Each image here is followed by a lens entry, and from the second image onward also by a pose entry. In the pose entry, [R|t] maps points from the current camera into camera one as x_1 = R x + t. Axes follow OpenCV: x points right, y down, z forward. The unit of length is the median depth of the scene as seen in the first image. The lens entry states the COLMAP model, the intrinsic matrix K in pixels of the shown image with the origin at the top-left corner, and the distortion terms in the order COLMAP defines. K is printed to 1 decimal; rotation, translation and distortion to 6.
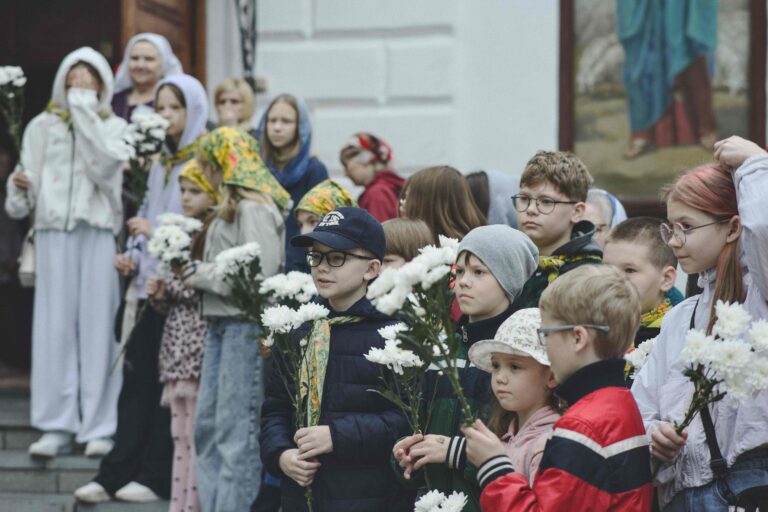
lens RADIAL K [[1924.1, 0, 383.8], [0, 1924.1, 255.6], [0, 0, 1]] dist [-0.038078, 0.000000]
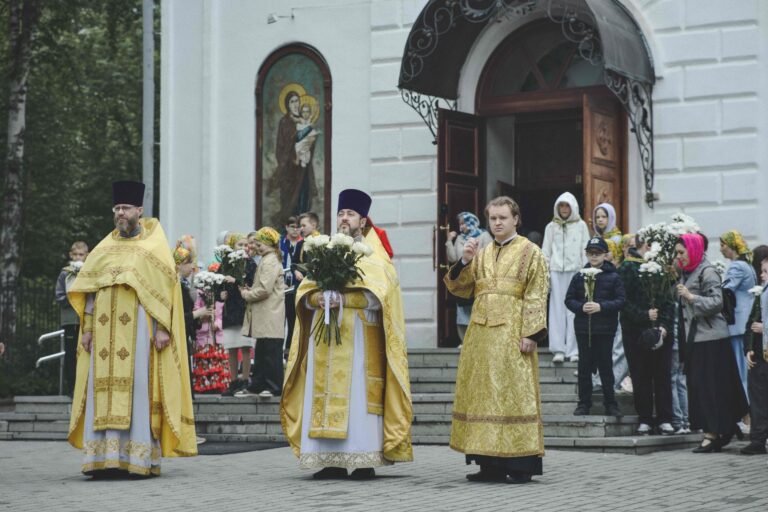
lens RADIAL K [[1924.1, 0, 384.0], [0, 1924.1, 256.0], [0, 0, 1]] dist [-0.038078, 0.000000]
pose [[0.968772, -0.016313, -0.247416, 0.151735], [0.008573, 0.999441, -0.032328, 0.033121], [0.247805, 0.029197, 0.968370, -0.970011]]
